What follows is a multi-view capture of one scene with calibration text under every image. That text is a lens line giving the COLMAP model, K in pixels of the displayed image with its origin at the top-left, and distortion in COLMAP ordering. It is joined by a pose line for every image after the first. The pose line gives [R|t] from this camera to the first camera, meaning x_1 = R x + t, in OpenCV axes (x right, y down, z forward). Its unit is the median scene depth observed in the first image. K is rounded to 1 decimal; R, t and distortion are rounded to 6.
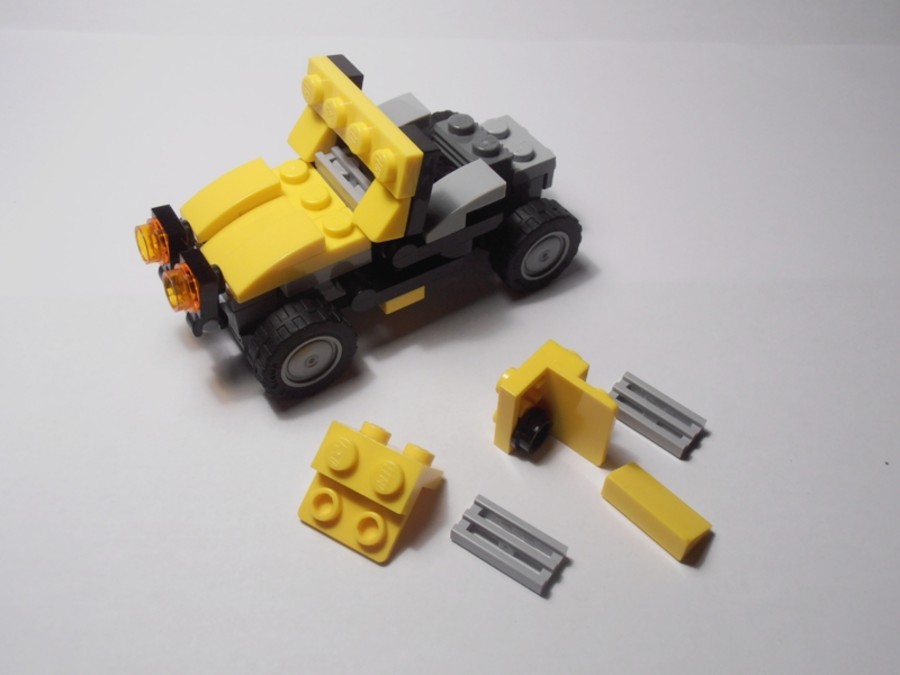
lens RADIAL K [[915.9, 0, 438.1], [0, 915.9, 315.8], [0, 0, 1]] dist [-0.085270, 0.000000]
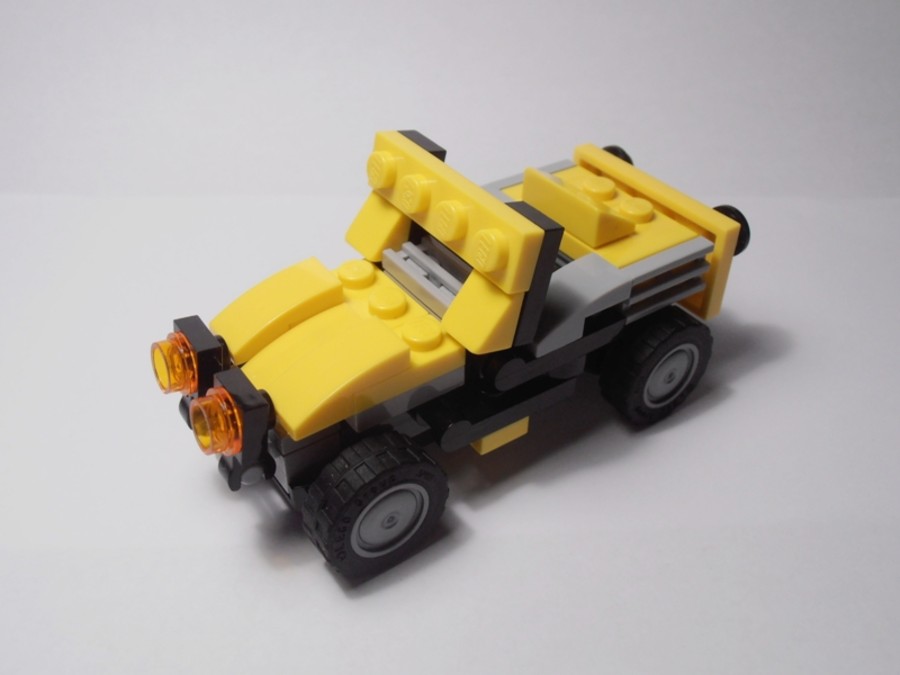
lens RADIAL K [[915.9, 0, 457.6], [0, 915.9, 313.2], [0, 0, 1]] dist [-0.085270, 0.000000]
pose [[0.998534, -0.027644, 0.046543, -0.114440], [0.036197, 0.980264, -0.194353, 0.031375], [-0.040252, 0.195752, 0.979827, 0.247446]]
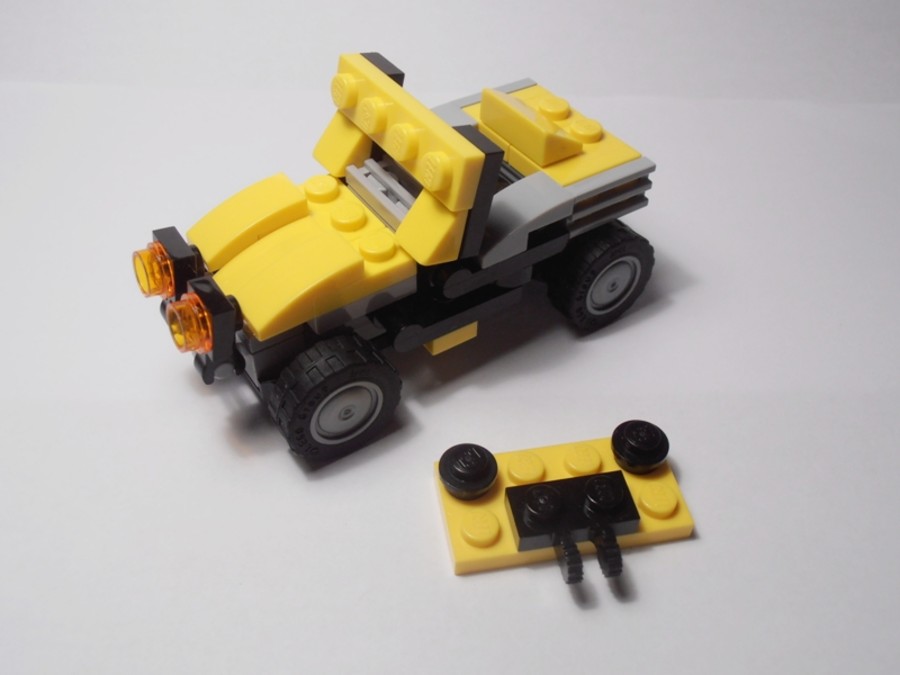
lens RADIAL K [[915.9, 0, 452.5], [0, 915.9, 319.0], [0, 0, 1]] dist [-0.085270, 0.000000]
pose [[0.999539, -0.016421, 0.025544, -0.062939], [0.018231, 0.997215, -0.072317, 0.027600], [-0.024286, 0.072749, 0.997055, 0.167951]]
